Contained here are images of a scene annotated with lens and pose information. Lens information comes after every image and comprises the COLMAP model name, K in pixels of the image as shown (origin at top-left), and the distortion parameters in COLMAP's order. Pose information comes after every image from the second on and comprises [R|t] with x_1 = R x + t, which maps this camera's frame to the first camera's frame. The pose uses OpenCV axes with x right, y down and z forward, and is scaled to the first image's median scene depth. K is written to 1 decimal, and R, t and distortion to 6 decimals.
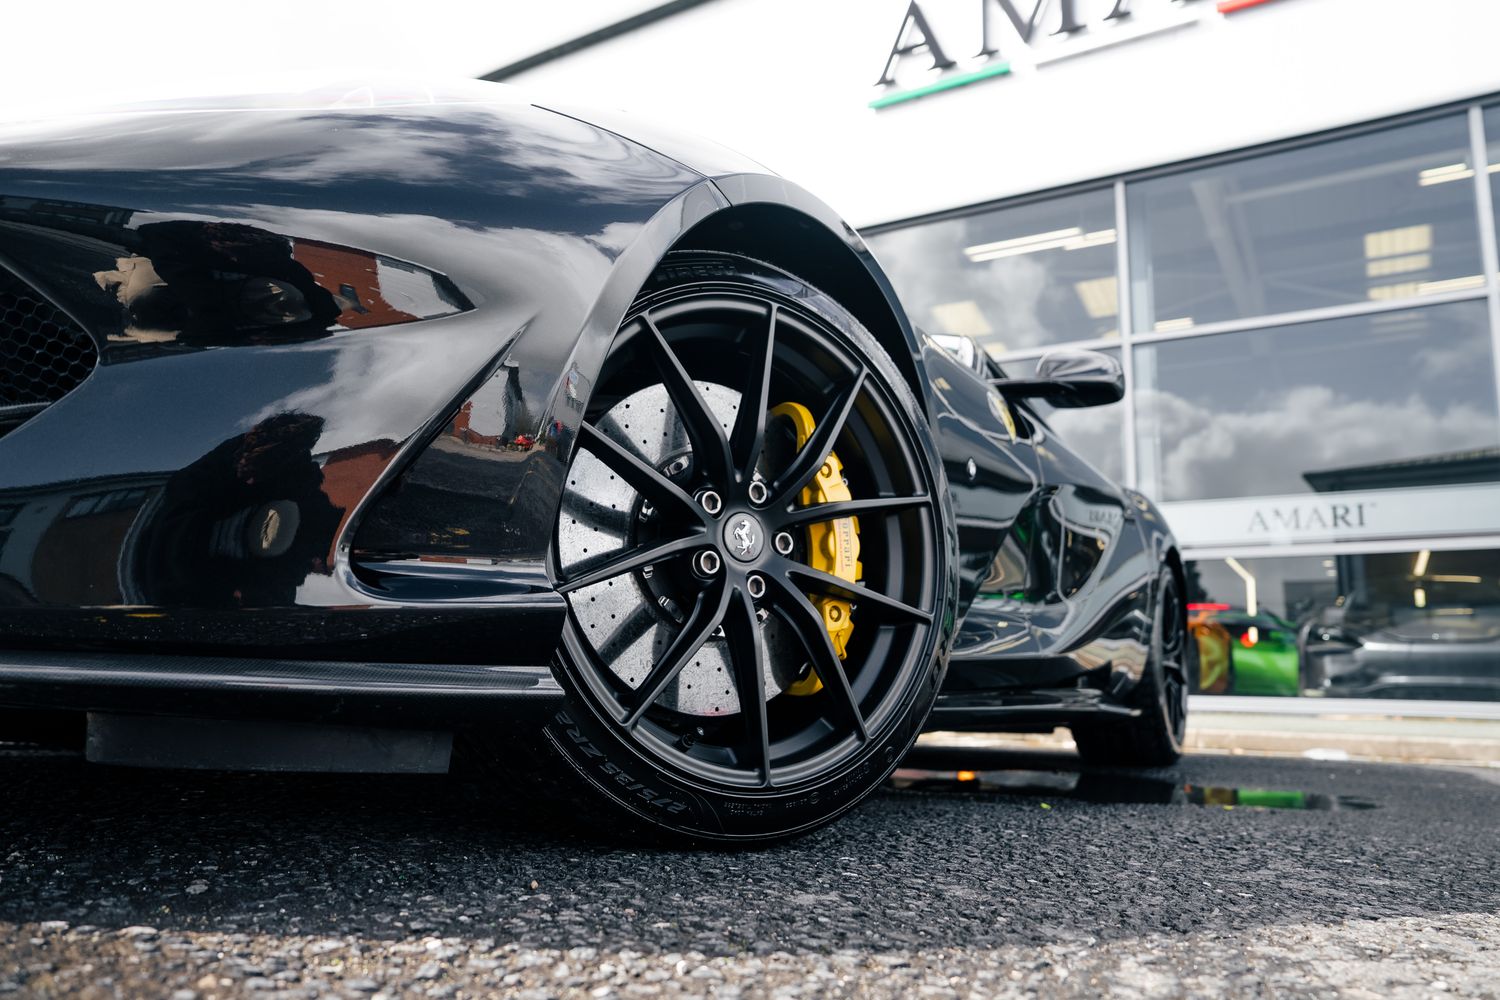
lens RADIAL K [[1060.3, 0, 761.8], [0, 1060.3, 496.8], [0, 0, 1]] dist [-0.078292, 0.031274]
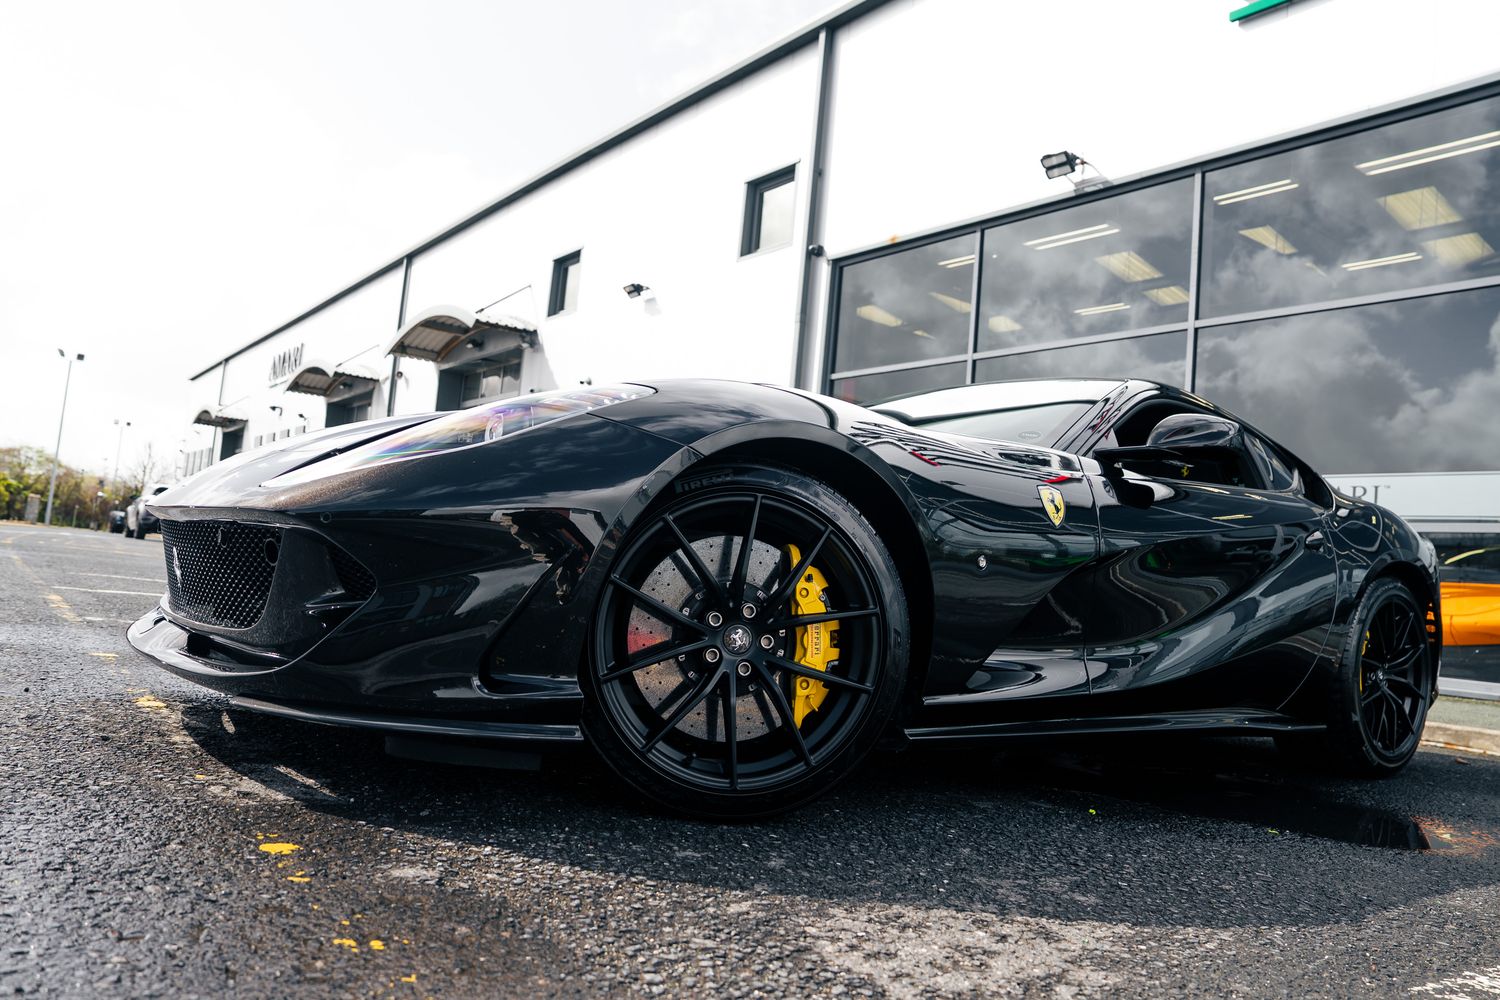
lens RADIAL K [[1157.6, 0, 758.5], [0, 1157.6, 493.1], [0, 0, 1]] dist [-0.085694, 0.083056]
pose [[0.927341, 0.013801, -0.373962, 0.631816], [0.015700, 0.997005, 0.075727, -0.300497], [0.373887, -0.076096, 0.924347, -0.593973]]
